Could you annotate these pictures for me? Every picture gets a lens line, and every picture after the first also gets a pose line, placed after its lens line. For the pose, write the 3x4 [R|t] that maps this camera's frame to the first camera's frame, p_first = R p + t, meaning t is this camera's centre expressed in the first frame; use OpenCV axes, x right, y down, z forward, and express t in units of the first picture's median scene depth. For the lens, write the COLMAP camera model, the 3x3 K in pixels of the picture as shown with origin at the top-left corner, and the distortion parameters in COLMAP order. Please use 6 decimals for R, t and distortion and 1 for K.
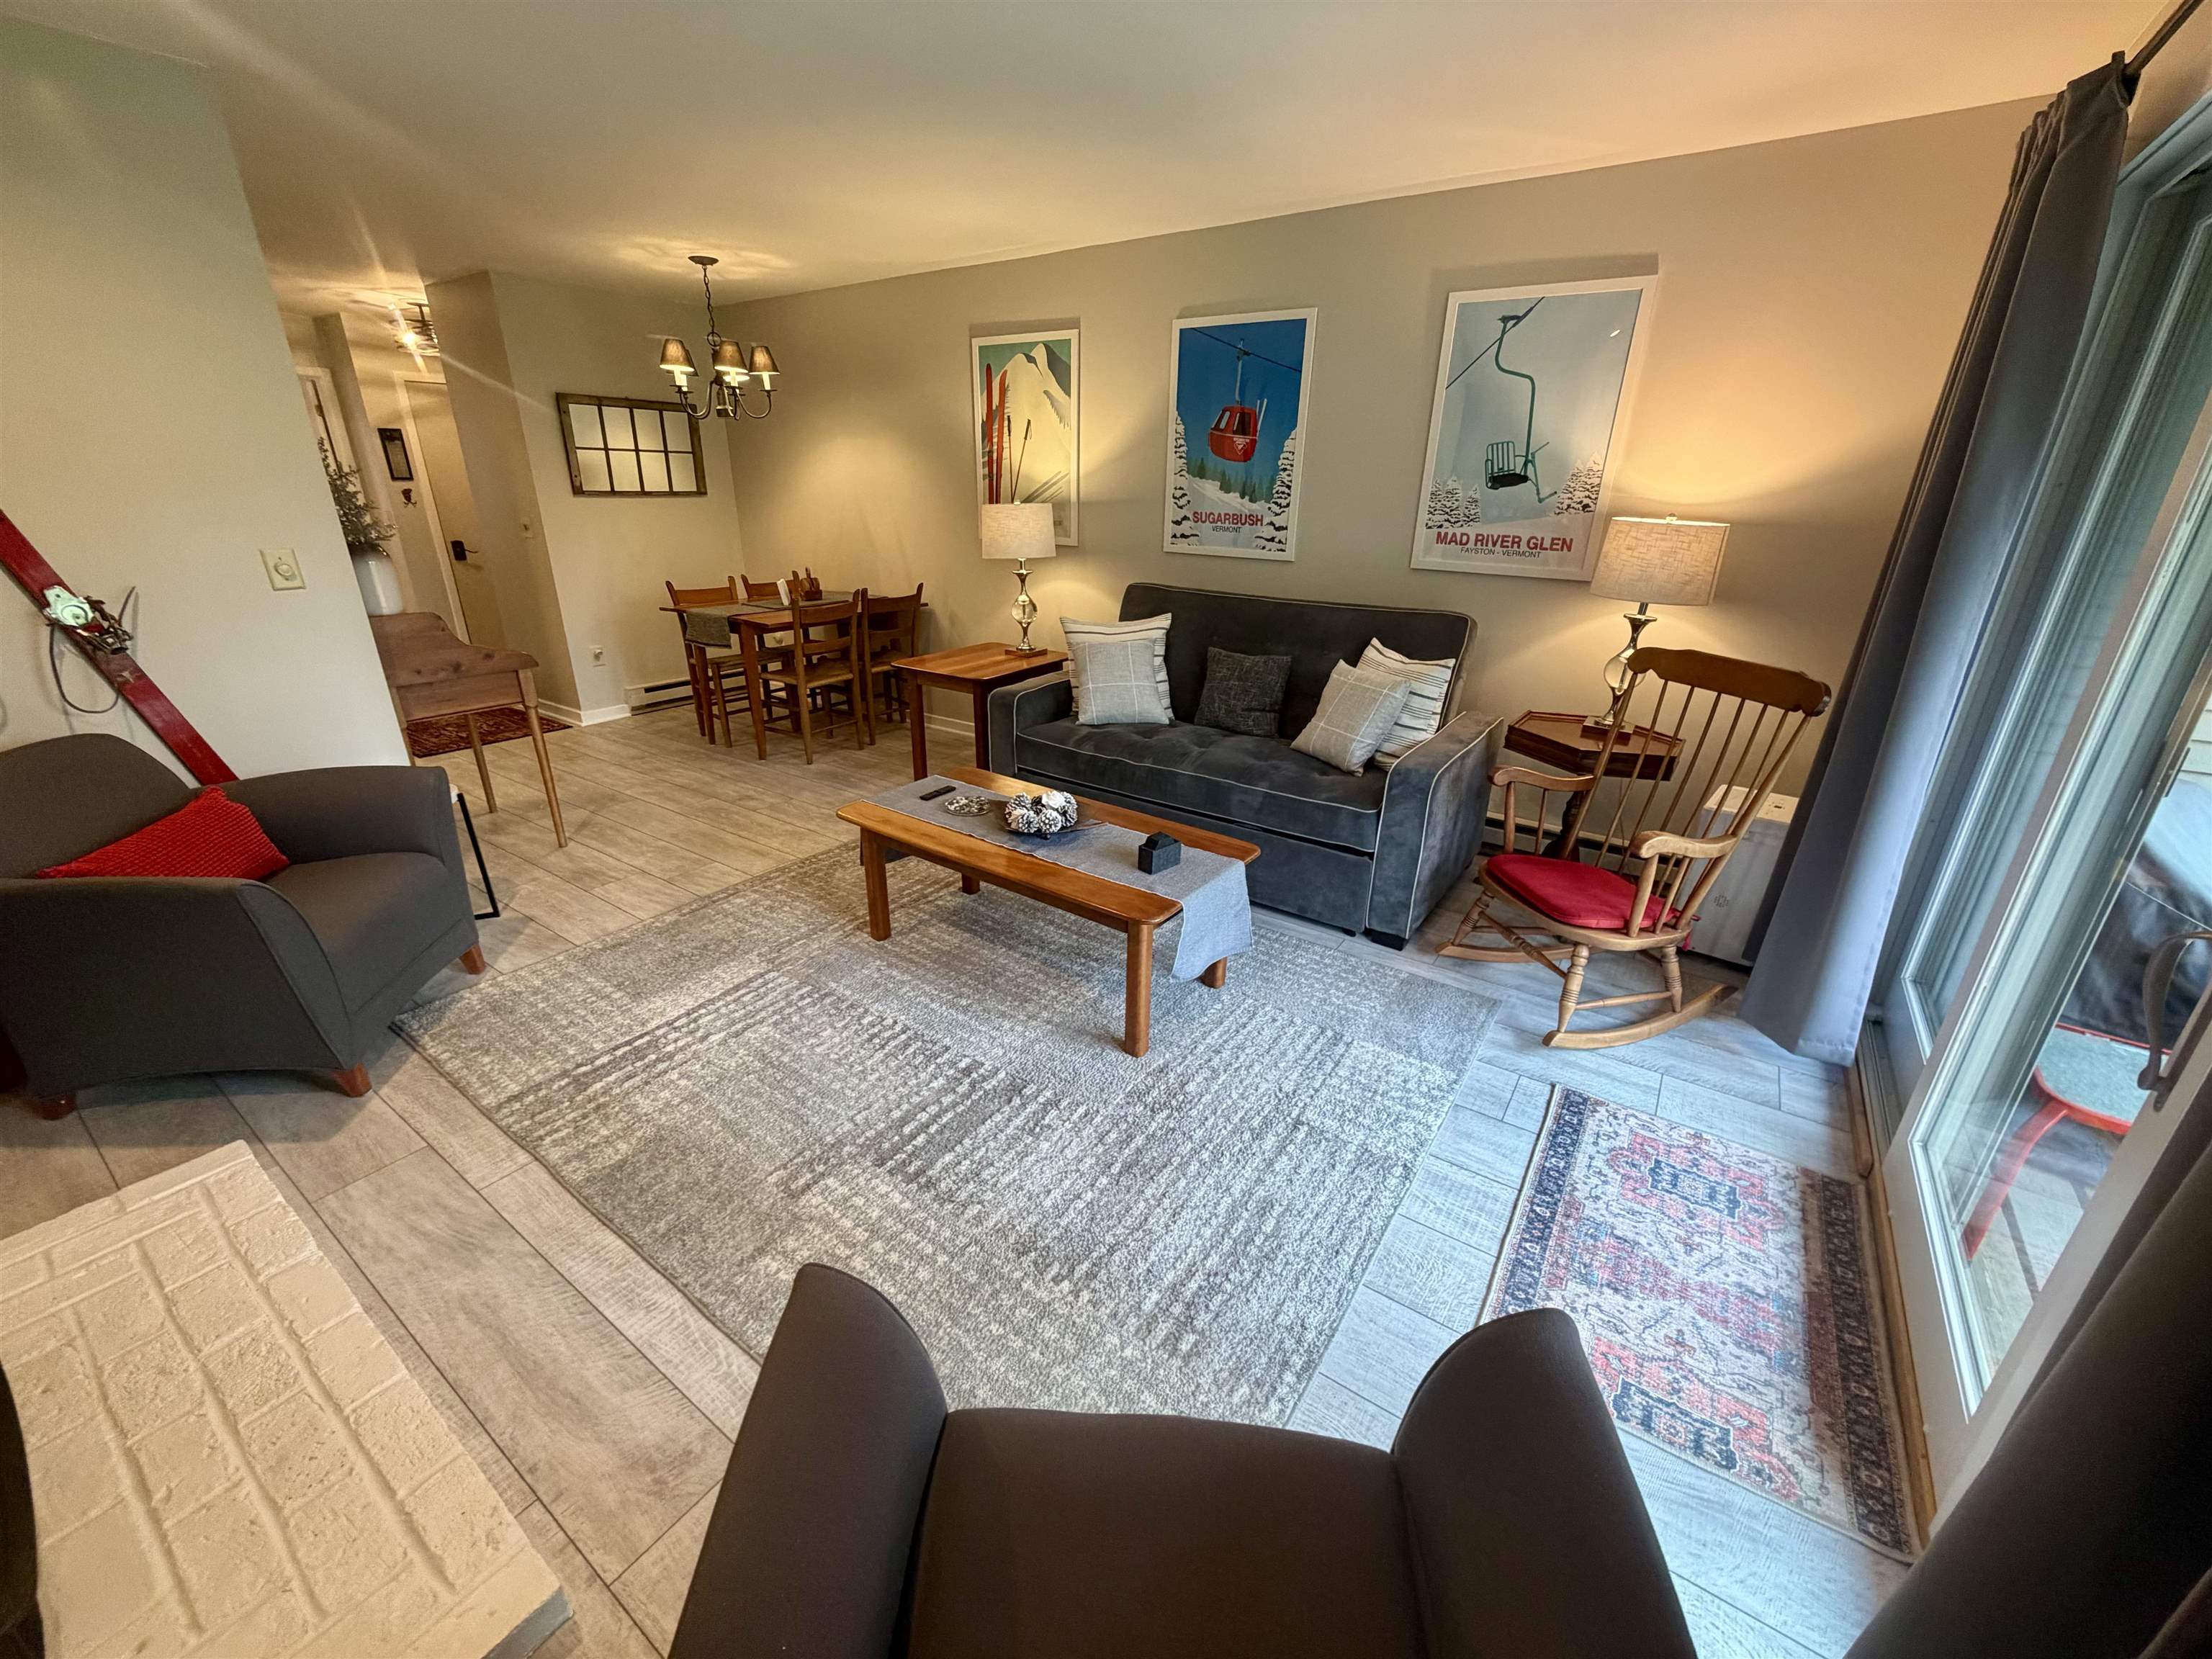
lens RADIAL K [[880.7, 0, 1108.9], [0, 880.7, 828.9], [0, 0, 1]] dist [-0.000488, 0.000271]
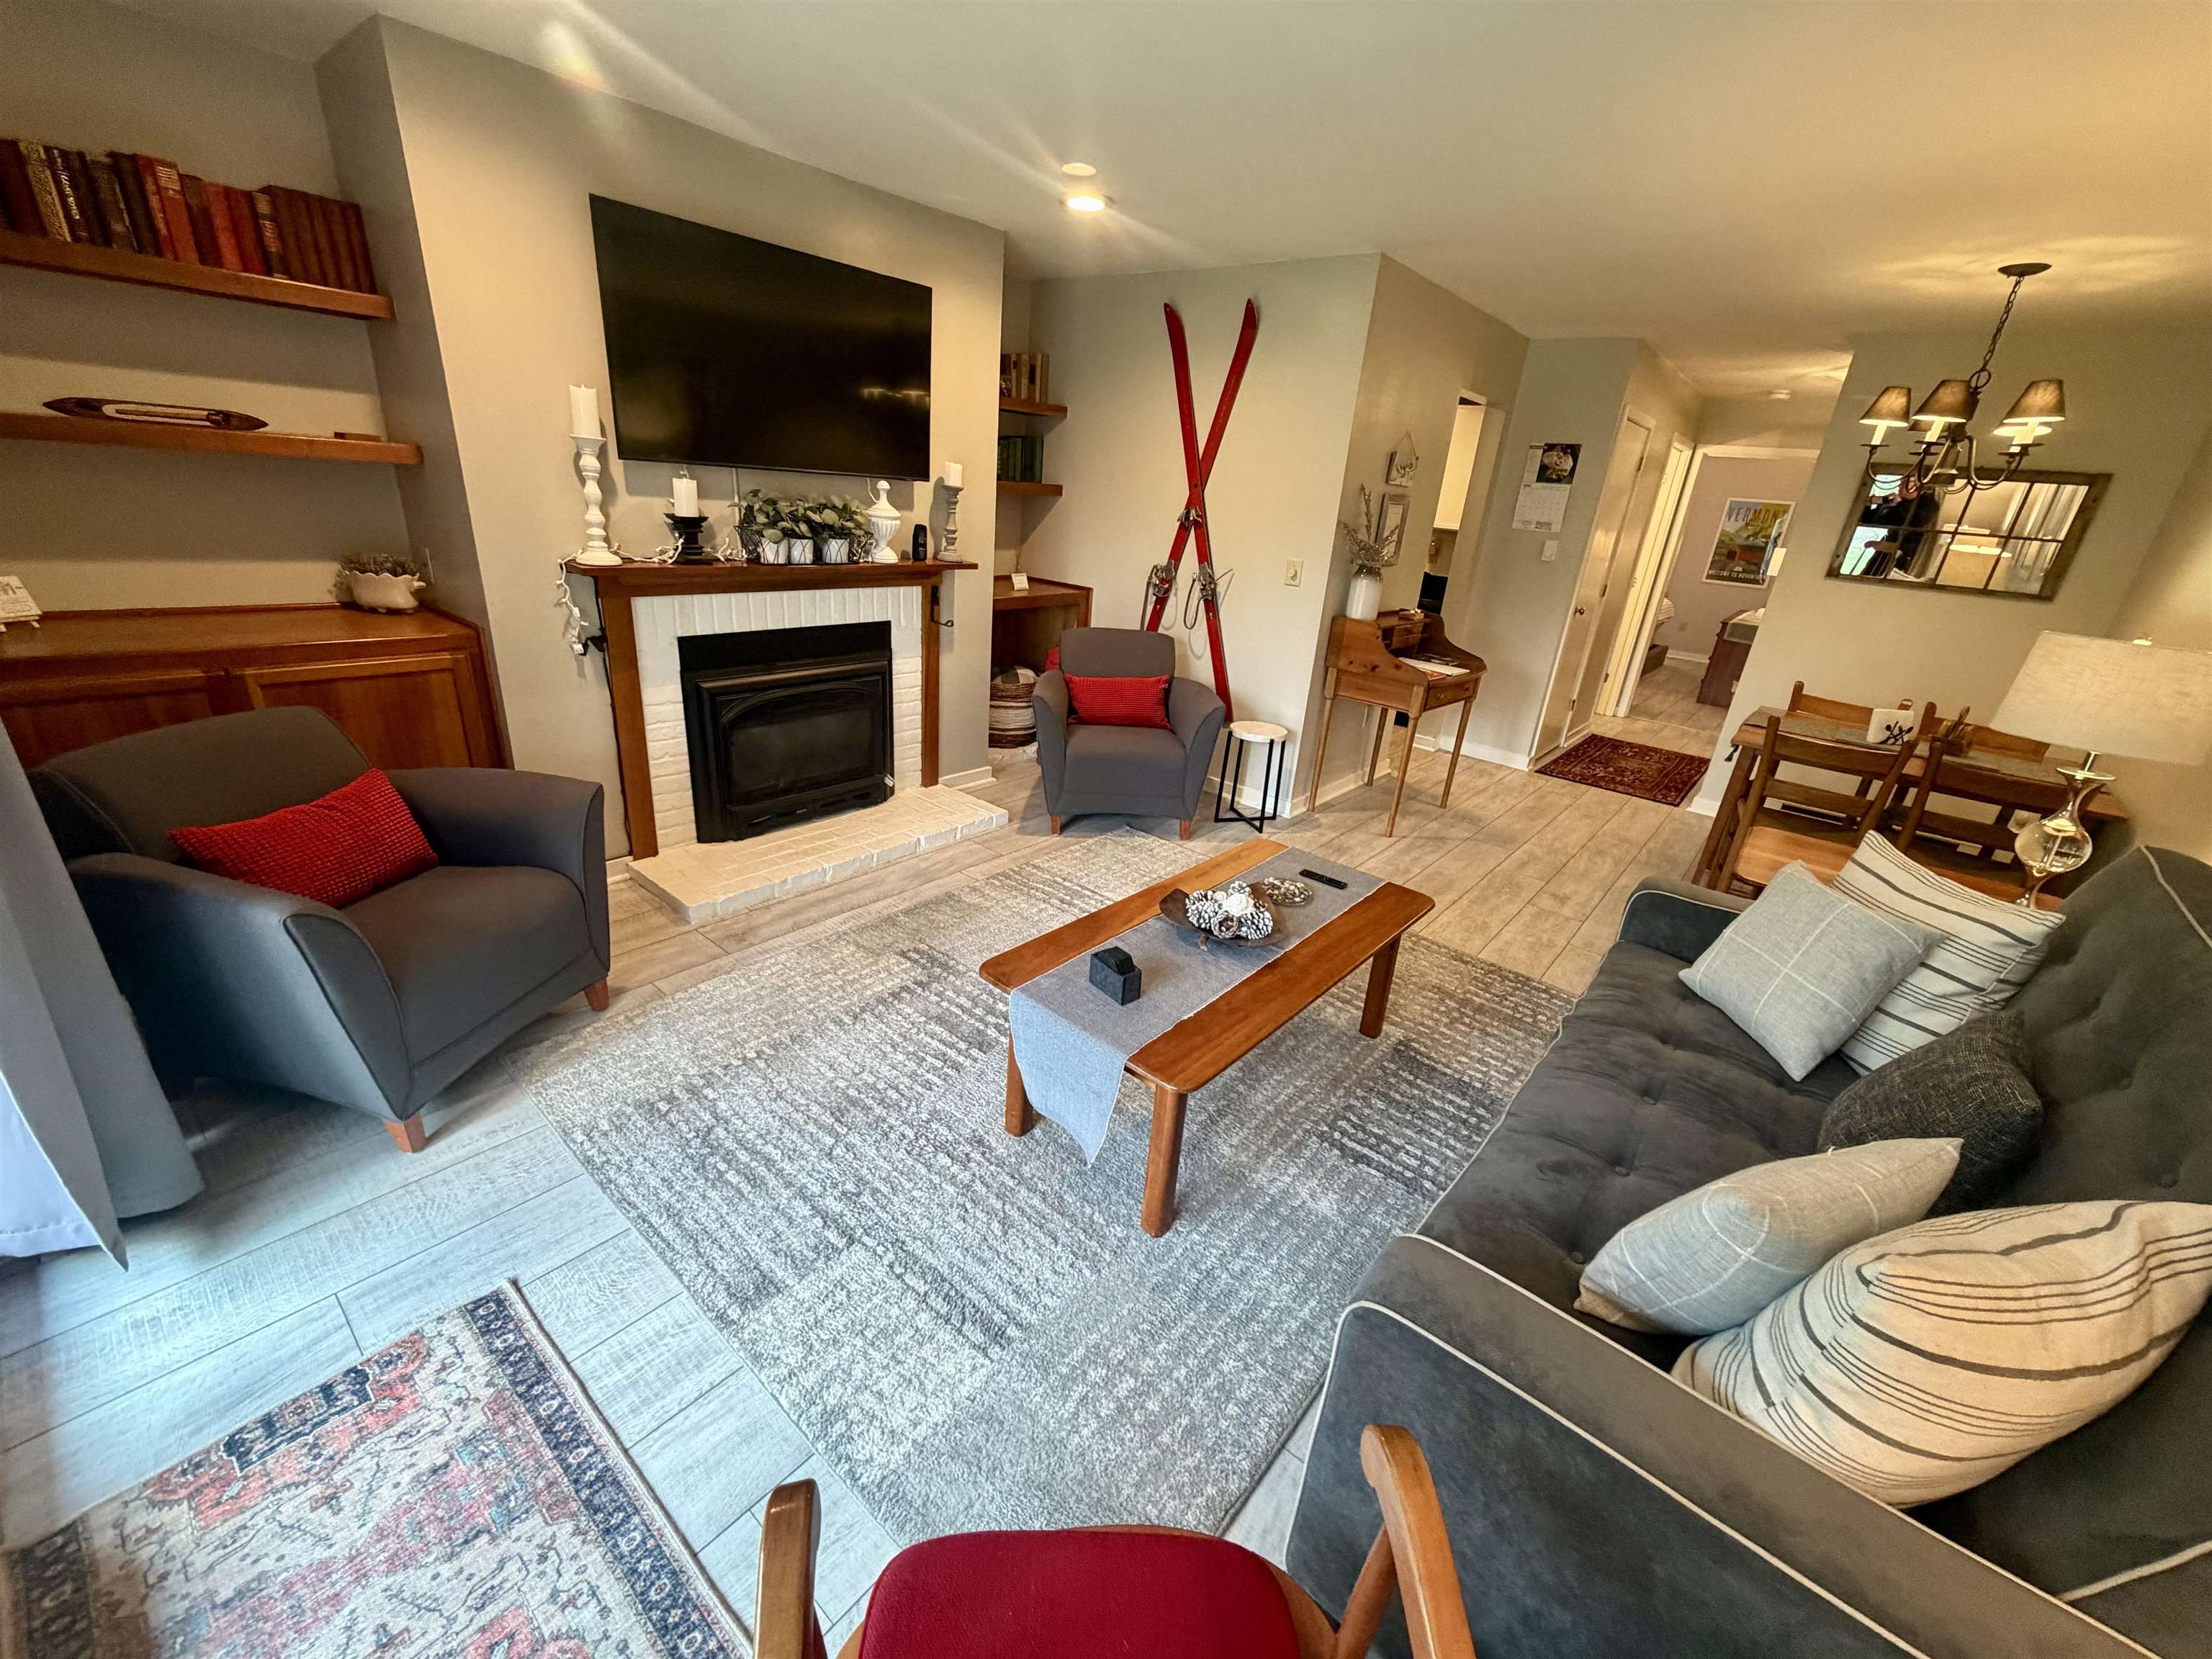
lens RADIAL K [[880.7, 0, 1108.9], [0, 880.7, 828.9], [0, 0, 1]] dist [-0.000488, 0.000271]
pose [[-0.086847, 0.349711, -0.932823, 0.459888], [-0.440012, 0.826612, 0.350859, -0.218123], [0.893783, 0.440924, 0.082088, 0.529840]]
